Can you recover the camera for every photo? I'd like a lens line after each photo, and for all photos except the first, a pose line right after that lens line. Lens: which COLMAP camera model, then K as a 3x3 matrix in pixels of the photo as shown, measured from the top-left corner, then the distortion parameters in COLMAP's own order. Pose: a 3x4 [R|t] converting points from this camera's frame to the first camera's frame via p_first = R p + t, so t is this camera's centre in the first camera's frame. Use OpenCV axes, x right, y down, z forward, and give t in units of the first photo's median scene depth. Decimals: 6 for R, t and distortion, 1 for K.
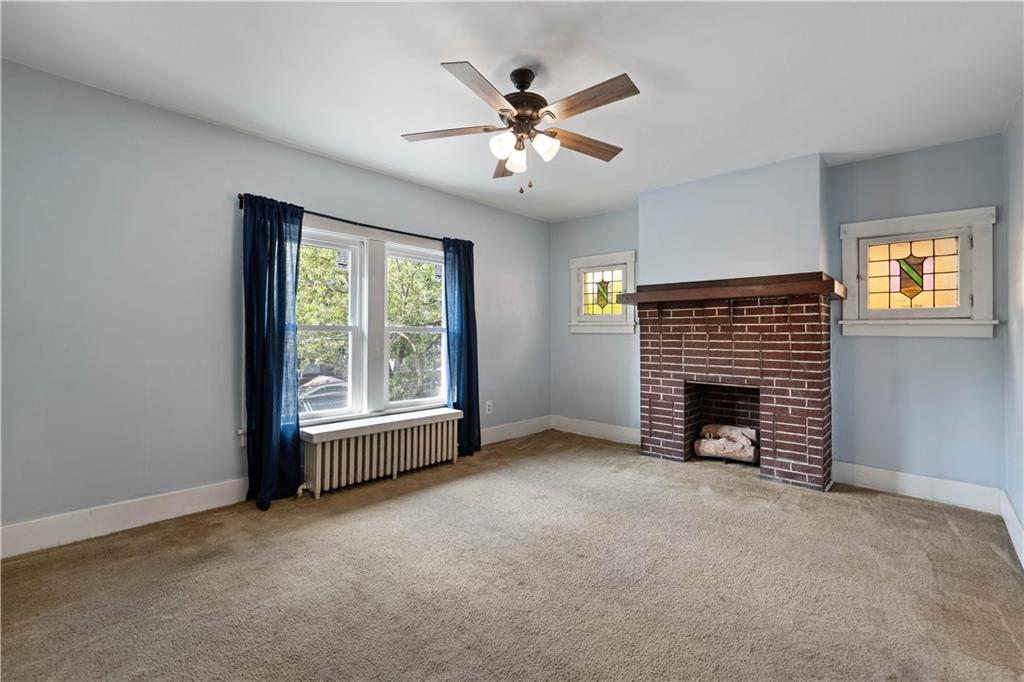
lens RADIAL K [[456.1, 0, 513.9], [0, 456.1, 321.3], [0, 0, 1]] dist [0.000473, 0.000218]
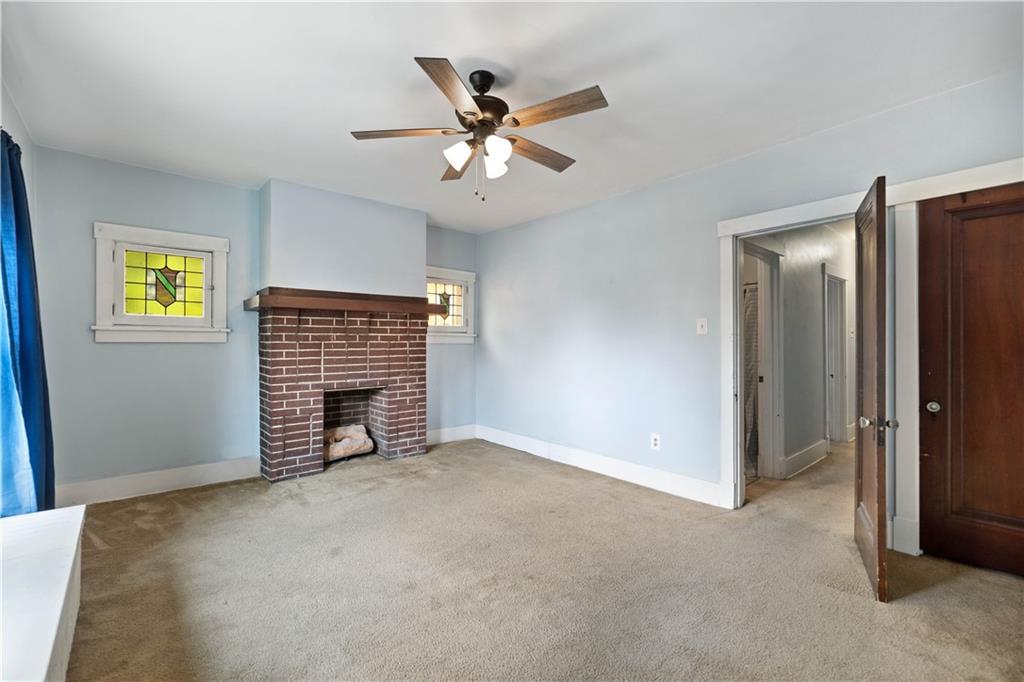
lens RADIAL K [[441.5, 0, 507.7], [0, 441.5, 338.1], [0, 0, 1]] dist [0.001351, 0.000248]
pose [[0.108057, 0.001682, 0.994143, -0.569179], [-0.026013, 0.999661, 0.001136, 0.006554], [-0.993804, -0.025983, 0.108064, 0.534201]]
